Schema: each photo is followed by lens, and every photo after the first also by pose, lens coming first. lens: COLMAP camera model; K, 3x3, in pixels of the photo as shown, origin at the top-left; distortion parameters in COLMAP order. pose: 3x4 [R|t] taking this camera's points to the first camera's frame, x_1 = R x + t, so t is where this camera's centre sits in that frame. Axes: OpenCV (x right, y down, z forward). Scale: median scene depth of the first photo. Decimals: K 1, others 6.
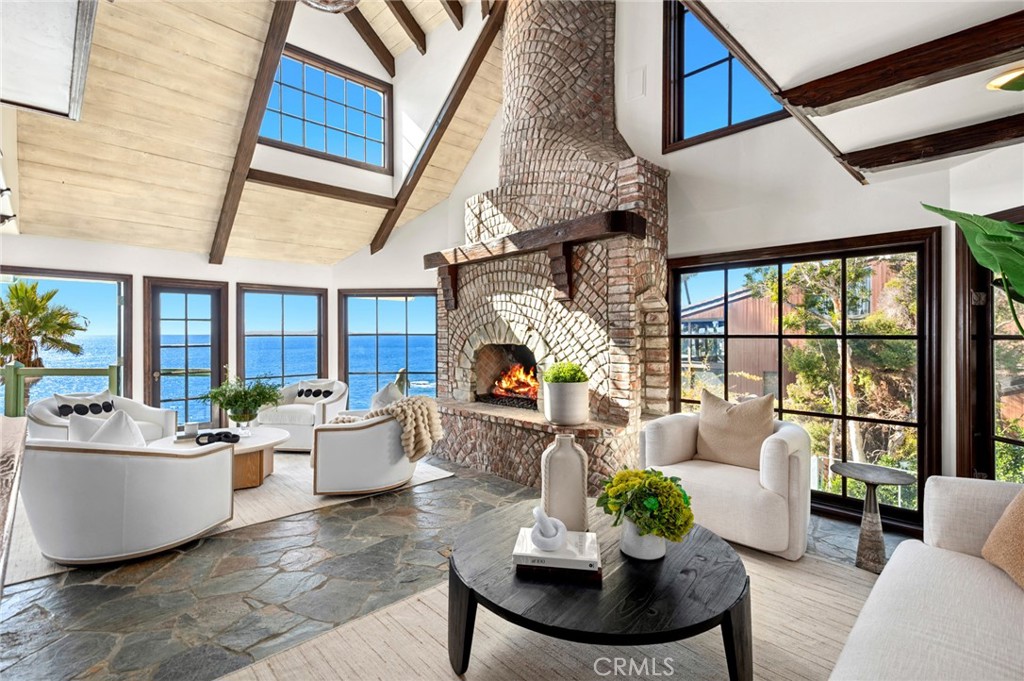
lens RADIAL K [[478.9, 0, 512.0], [0, 478.9, 340.5], [0, 0, 1]] dist [0.001157, -0.000780]
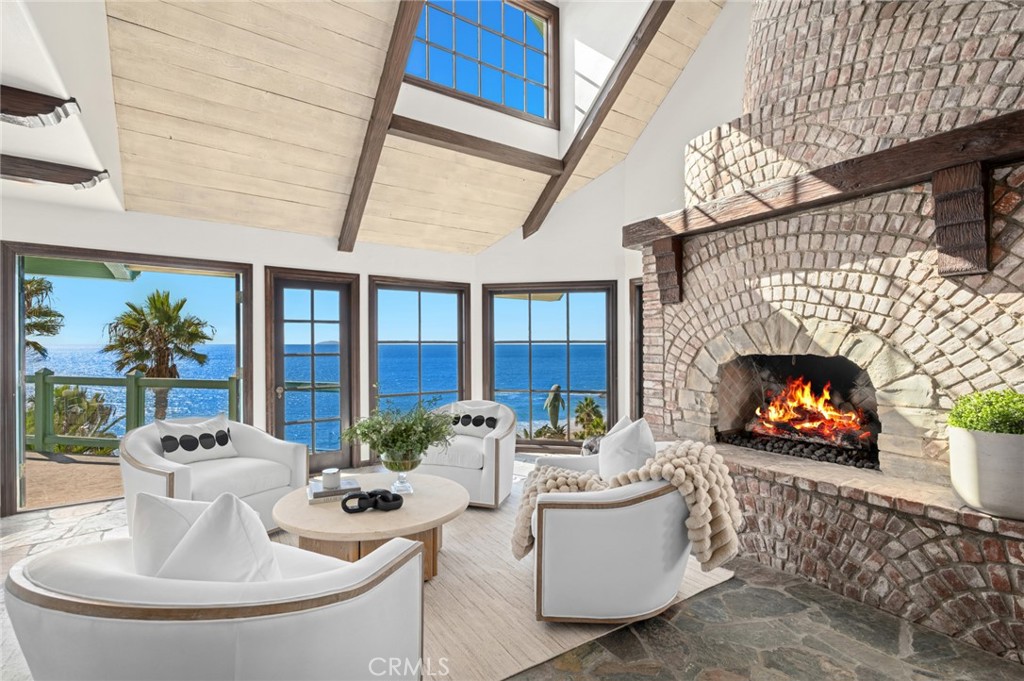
lens RADIAL K [[487.2, 0, 509.8], [0, 487.2, 358.1], [0, 0, 1]] dist [0.000964, 0.000308]
pose [[0.982828, 0.007211, -0.184381, -0.234283], [-0.004393, 0.999867, 0.015689, 0.003118], [0.184470, -0.014609, 0.982730, 0.297244]]
